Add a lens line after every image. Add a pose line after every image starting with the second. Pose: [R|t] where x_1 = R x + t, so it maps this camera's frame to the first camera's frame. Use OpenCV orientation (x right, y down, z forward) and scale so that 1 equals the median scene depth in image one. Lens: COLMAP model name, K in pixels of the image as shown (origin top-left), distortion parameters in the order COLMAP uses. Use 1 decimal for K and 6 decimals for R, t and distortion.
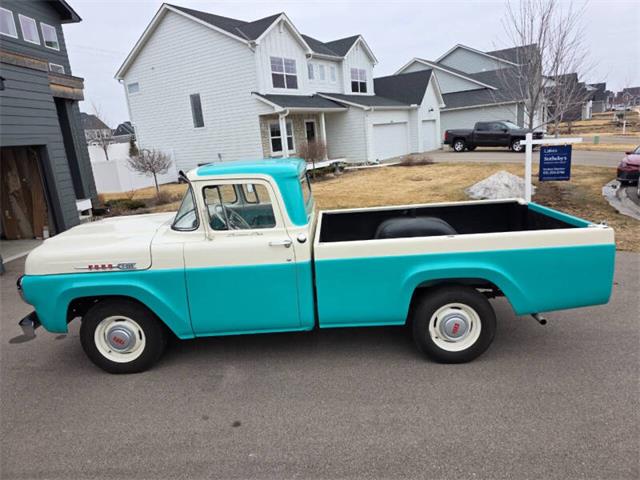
lens RADIAL K [[422.2, 0, 320.0], [0, 422.2, 240.0], [0, 0, 1]] dist [0.053602, -0.049192]
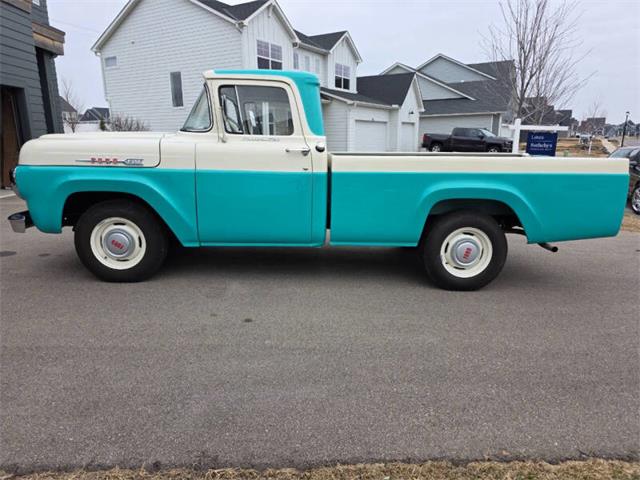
lens RADIAL K [[424.1, 0, 315.3], [0, 424.1, 242.9], [0, 0, 1]] dist [0.049133, -0.045510]
pose [[0.995660, 0.065848, 0.065771, -0.026711], [-0.065471, 0.997823, -0.007879, 0.057042], [-0.066147, 0.003539, 0.997804, 0.008217]]
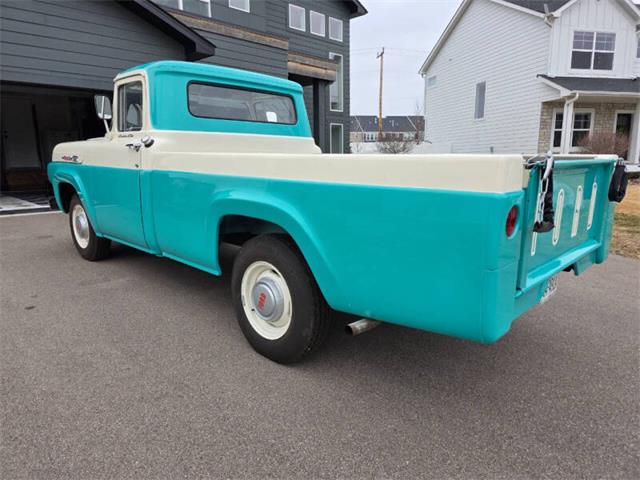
lens RADIAL K [[422.2, 0, 320.0], [0, 422.2, 240.0], [0, 0, 1]] dist [0.053602, -0.049192]
pose [[0.737445, 0.202676, -0.644280, 0.205590], [-0.210850, 0.975323, 0.065475, 0.015224], [0.641652, 0.087562, 0.761982, 0.148070]]
